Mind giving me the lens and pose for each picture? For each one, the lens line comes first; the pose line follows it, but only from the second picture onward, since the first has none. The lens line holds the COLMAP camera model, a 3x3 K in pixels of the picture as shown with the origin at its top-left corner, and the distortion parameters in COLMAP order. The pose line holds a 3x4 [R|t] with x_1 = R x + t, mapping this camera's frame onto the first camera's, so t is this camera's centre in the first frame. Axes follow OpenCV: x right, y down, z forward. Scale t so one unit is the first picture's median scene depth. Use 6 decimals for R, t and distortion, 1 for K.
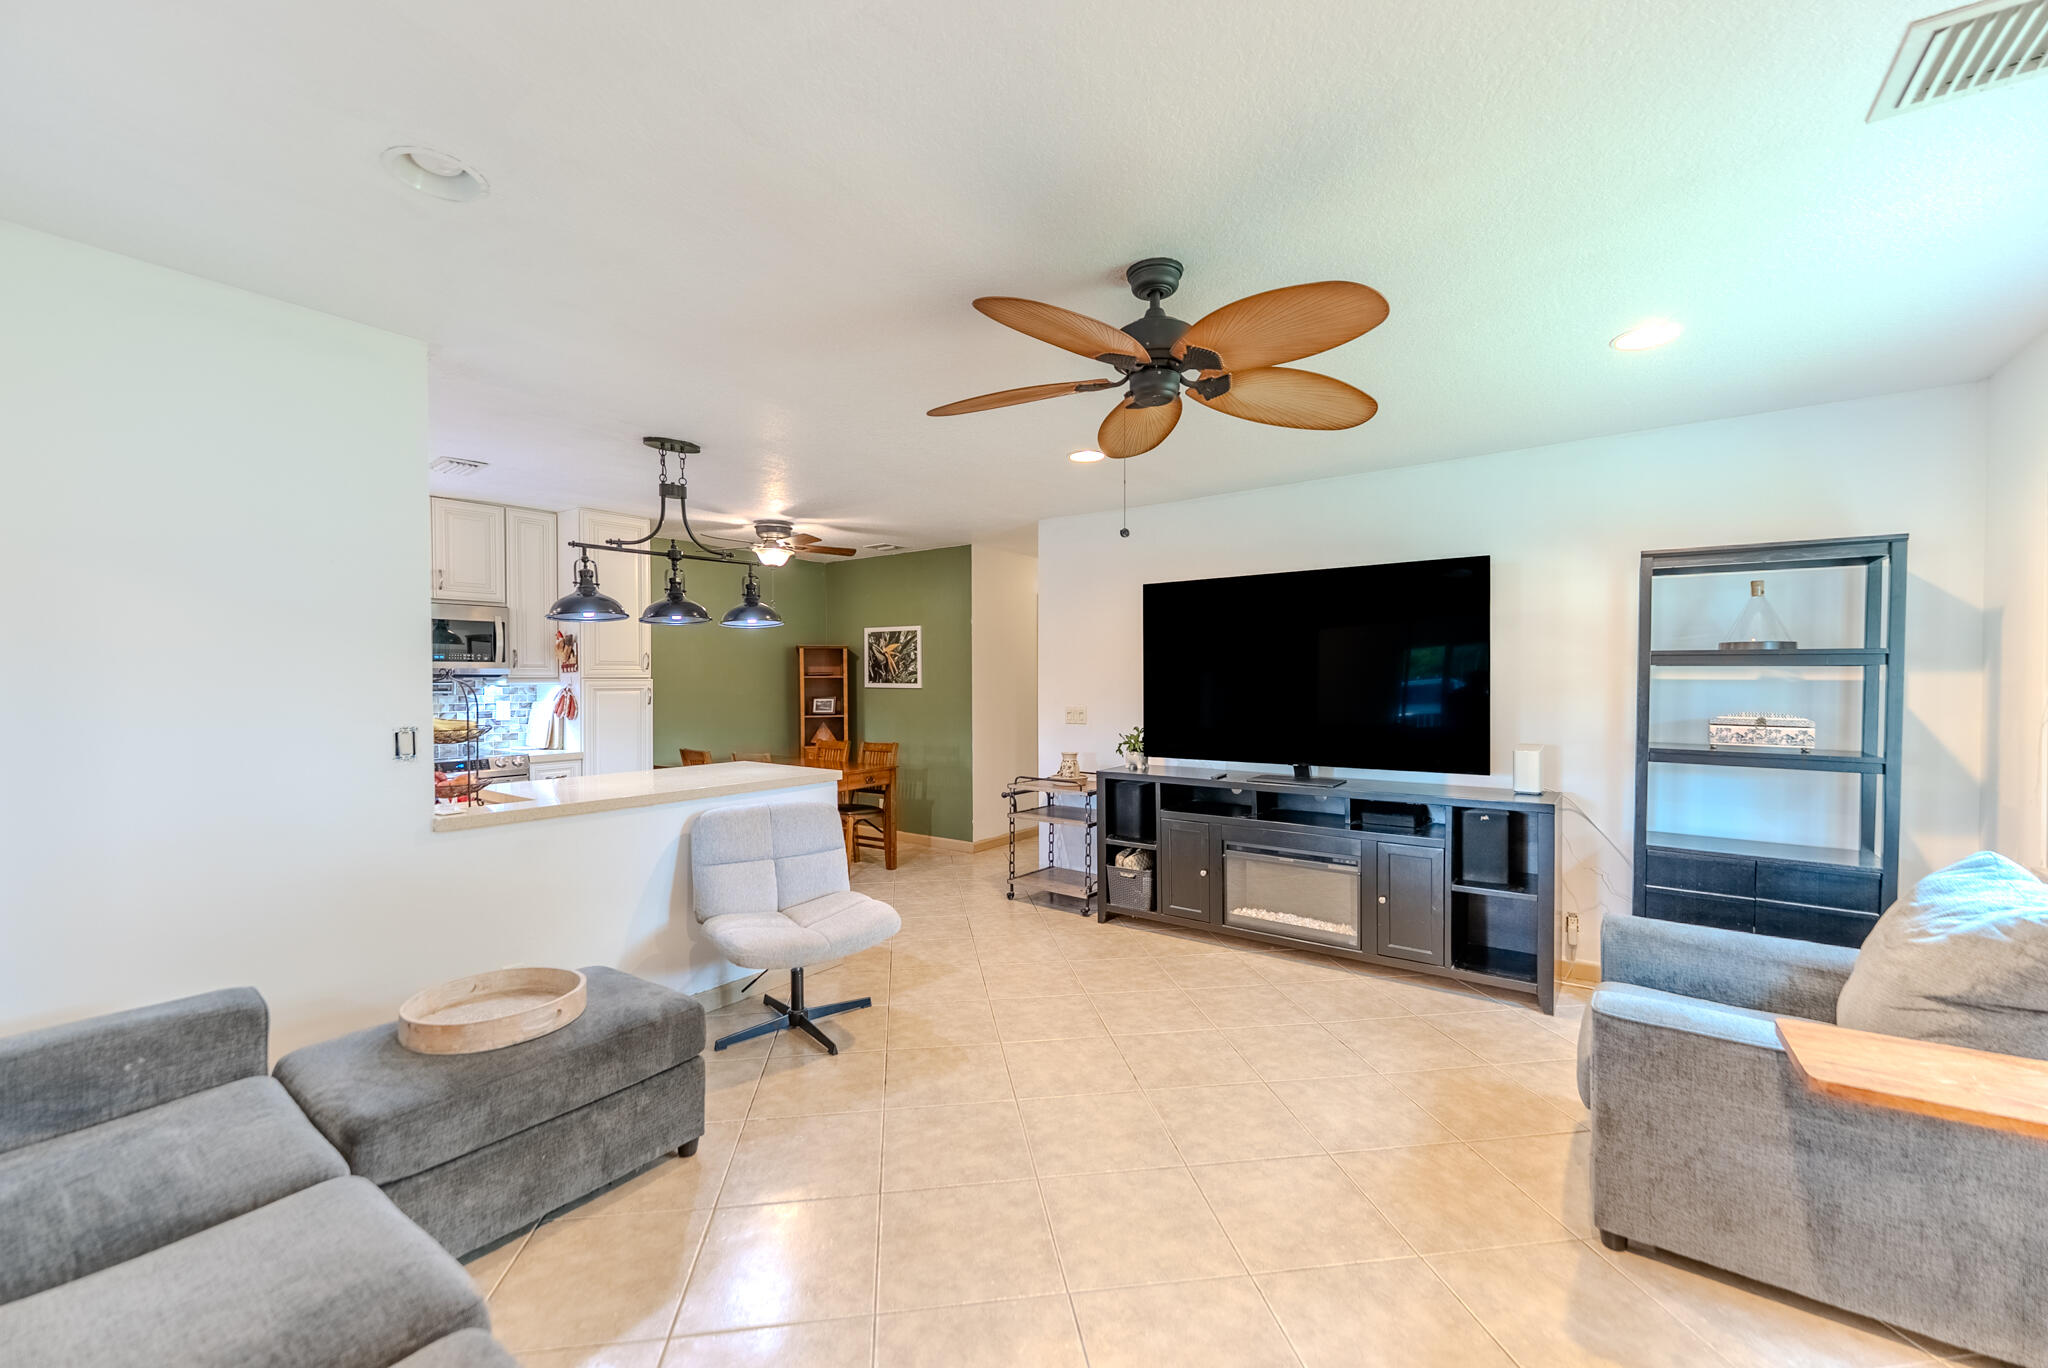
lens RADIAL K [[818.0, 0, 1017.7], [0, 818.0, 689.3], [0, 0, 1]] dist [-0.000954, -0.000768]
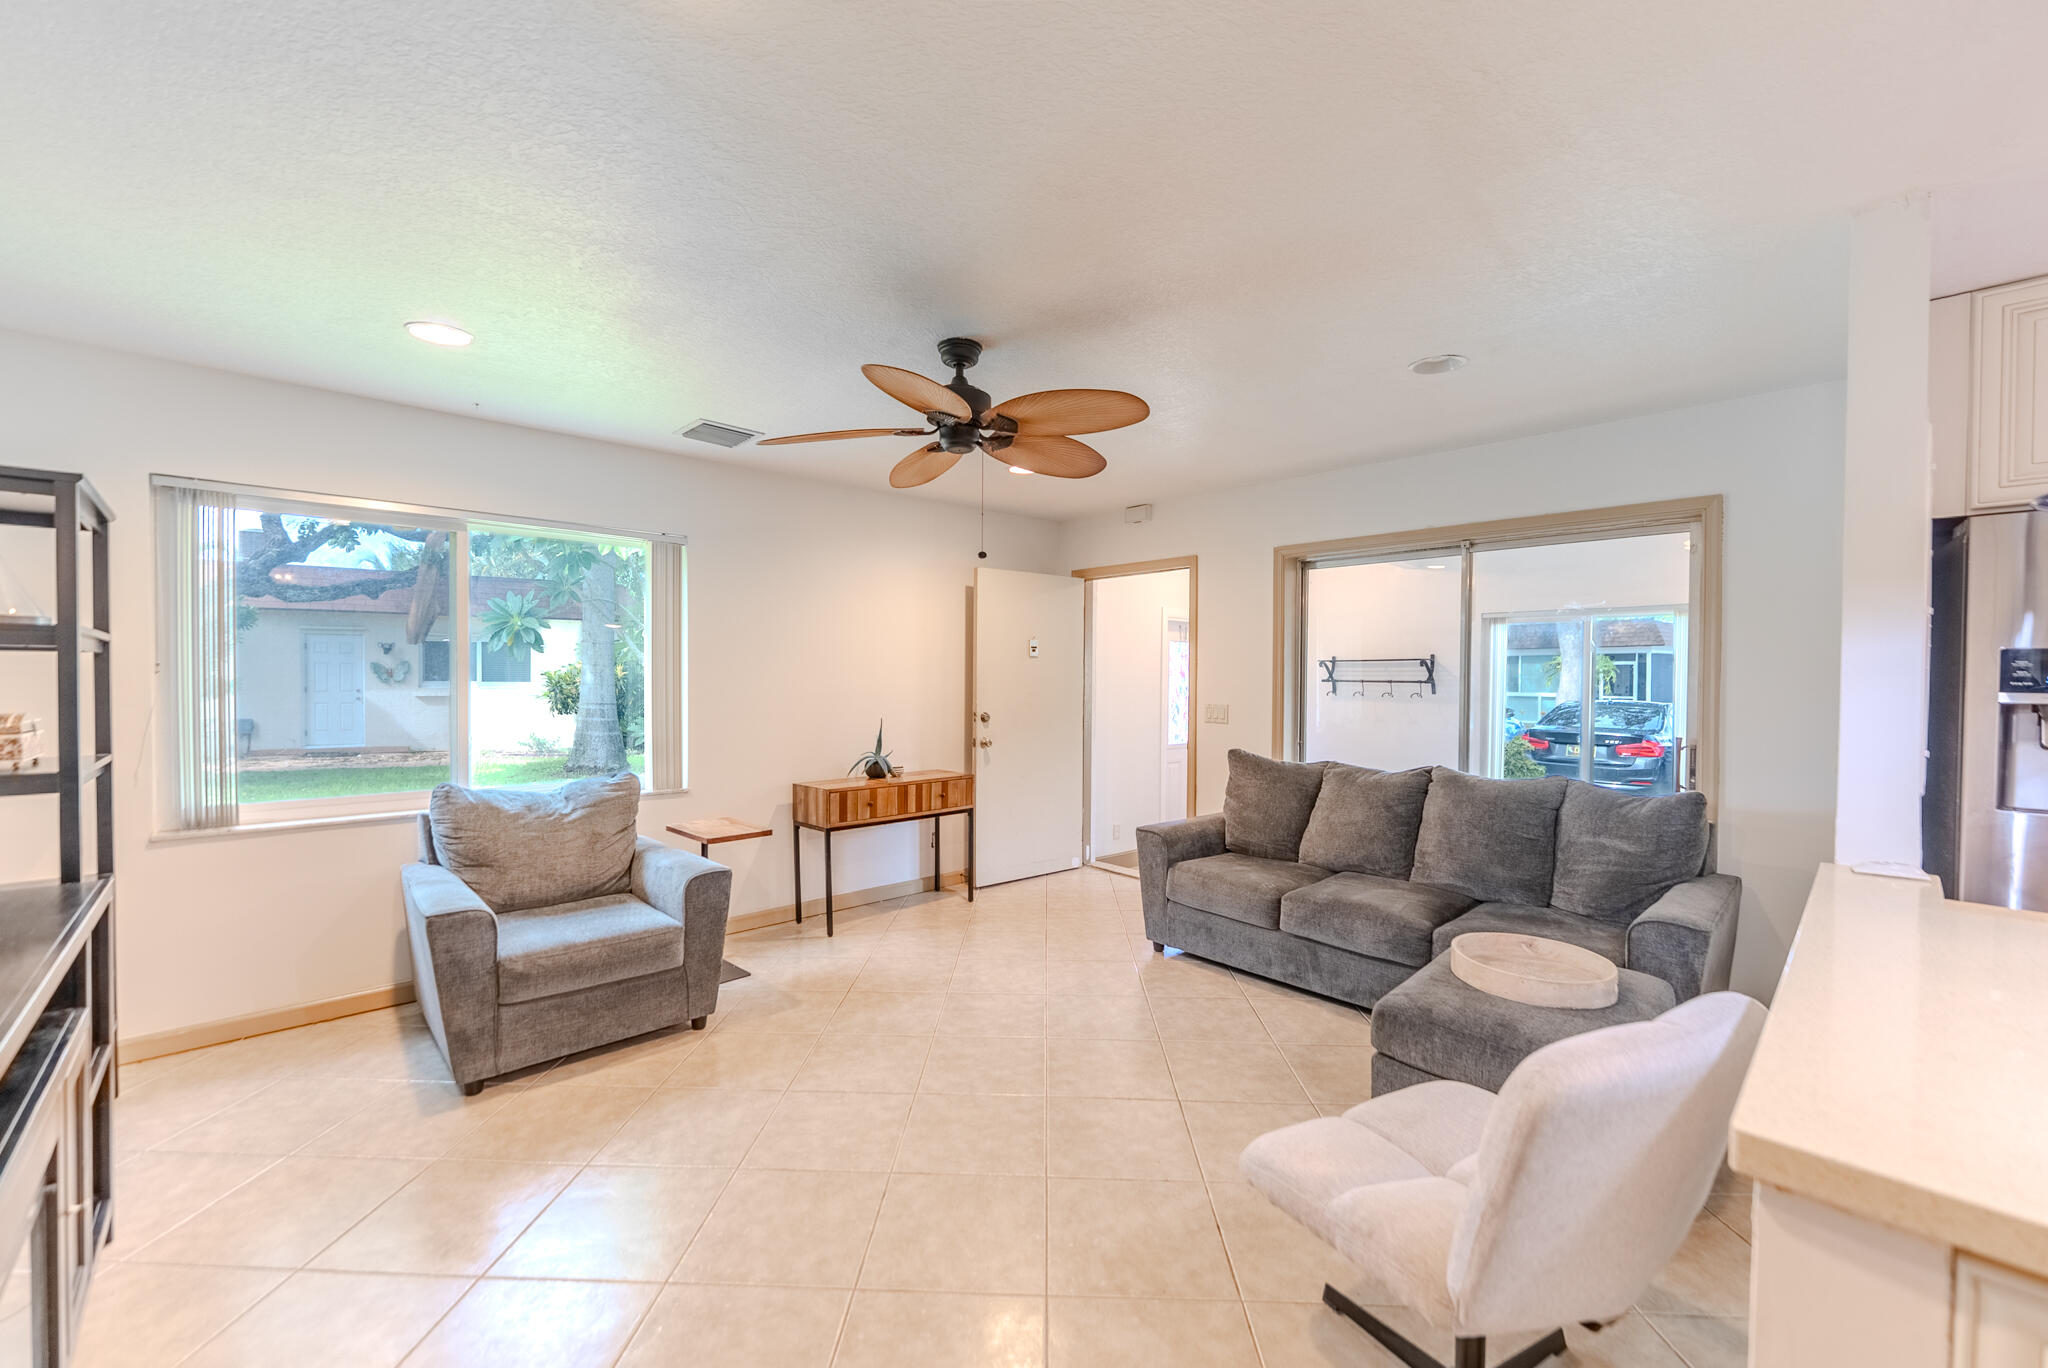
lens RADIAL K [[818.0, 0, 1017.7], [0, 818.0, 689.3], [0, 0, 1]] dist [-0.000954, -0.000768]
pose [[-0.984530, -0.007094, 0.175073, -0.061668], [-0.002014, 0.999572, 0.029176, -0.010309], [-0.175206, 0.028372, -0.984123, 0.965065]]
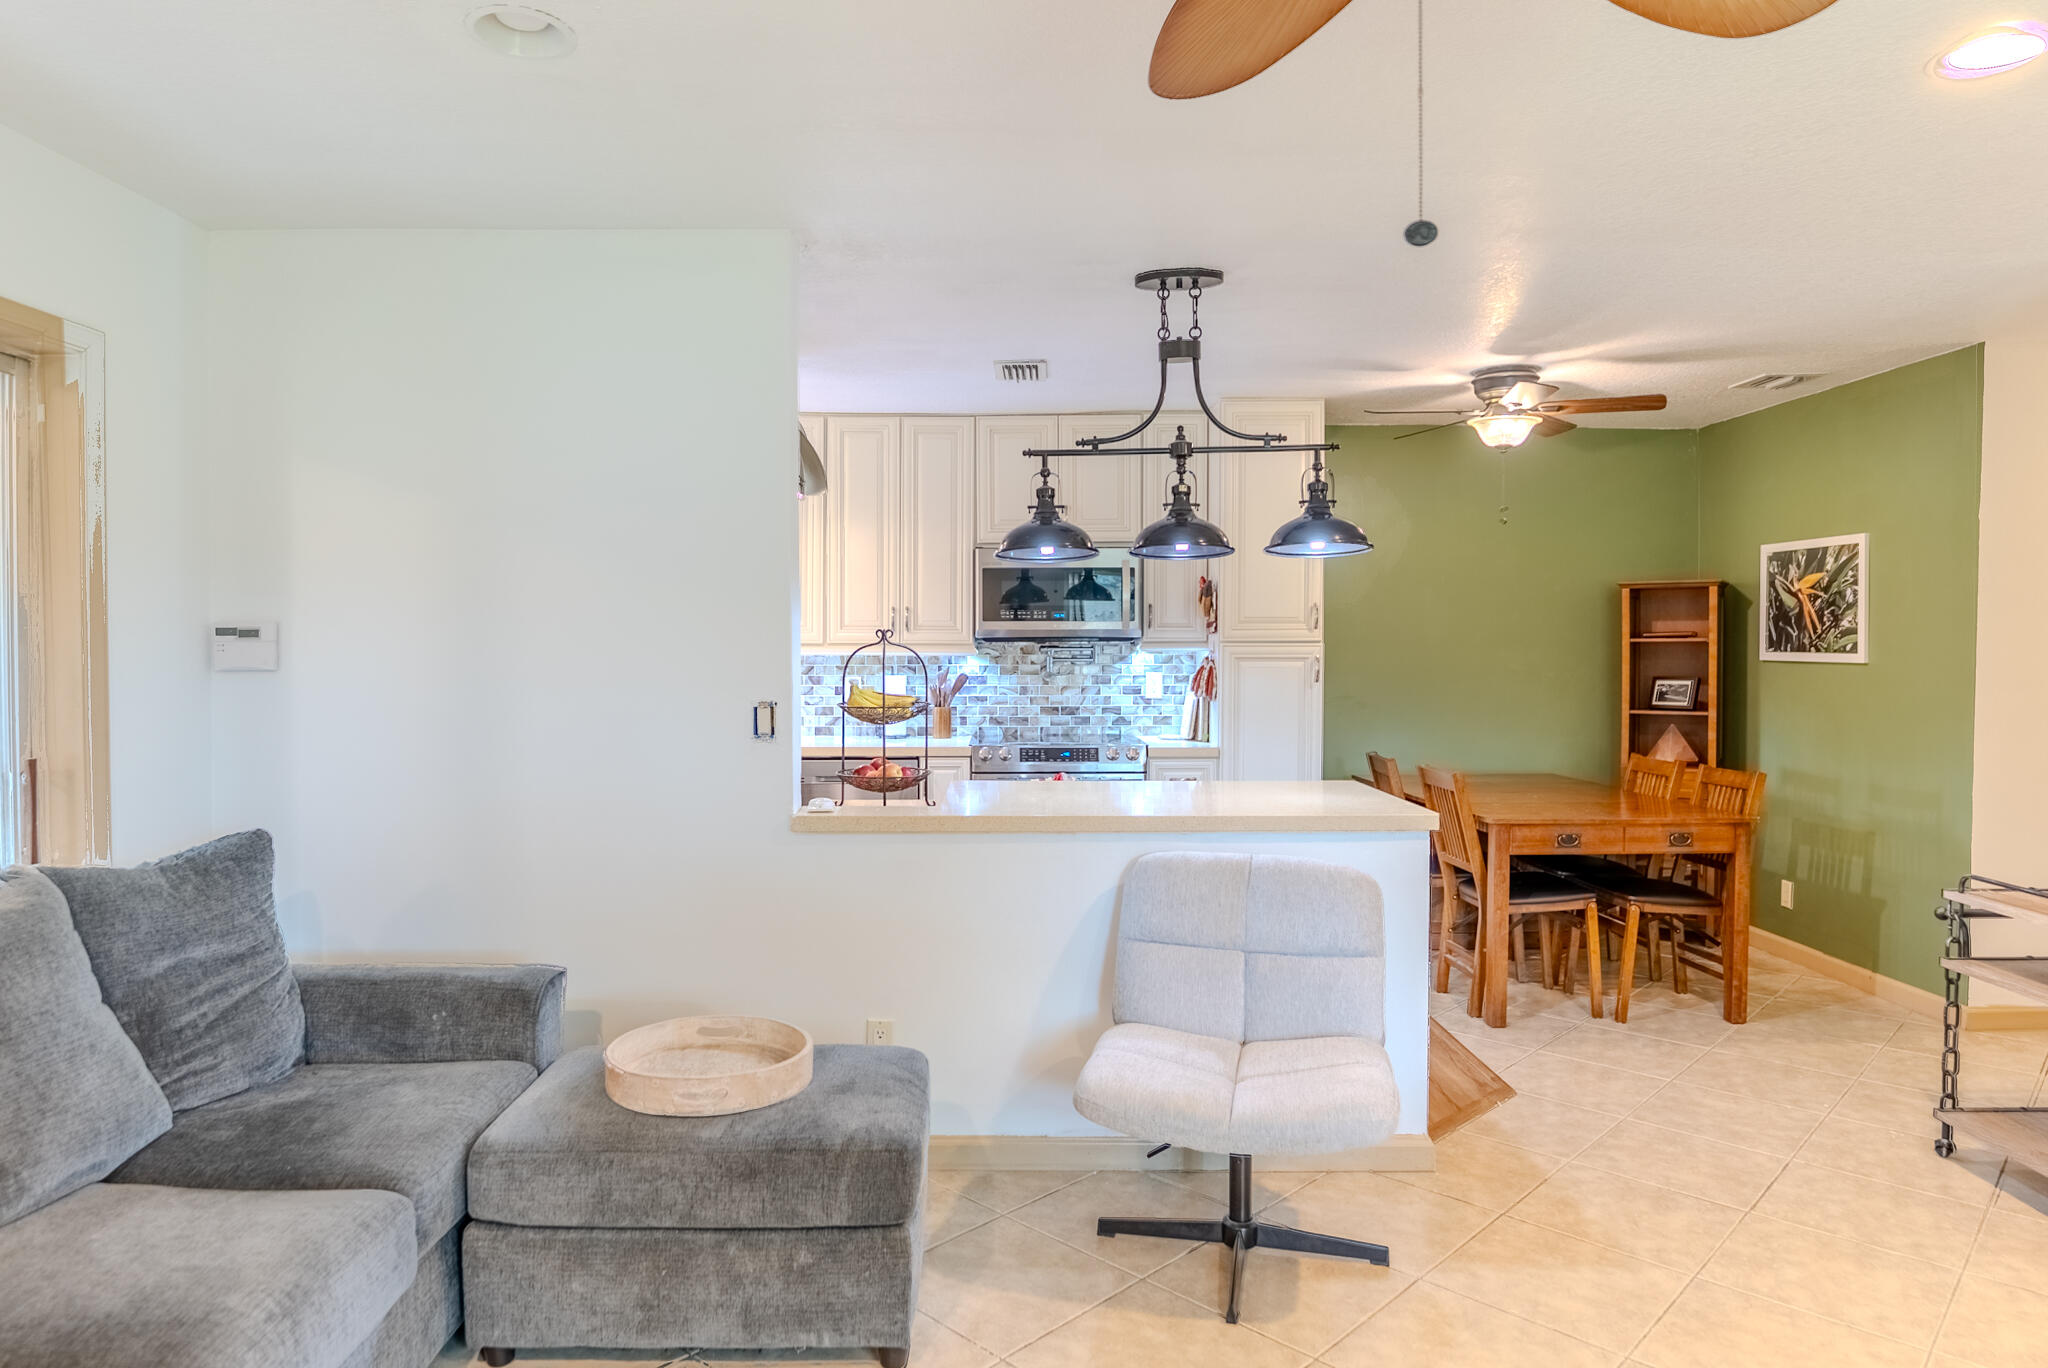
lens RADIAL K [[1215.0, 0, 993.1], [0, 1215.0, 680.3], [0, 0, 1]] dist [-0.032445, 0.001423]
pose [[0.593124, 0.024894, -0.804726, 0.193899], [-0.010720, 0.999677, 0.023024, -0.002782], [0.805040, -0.005029, 0.593199, 0.233315]]
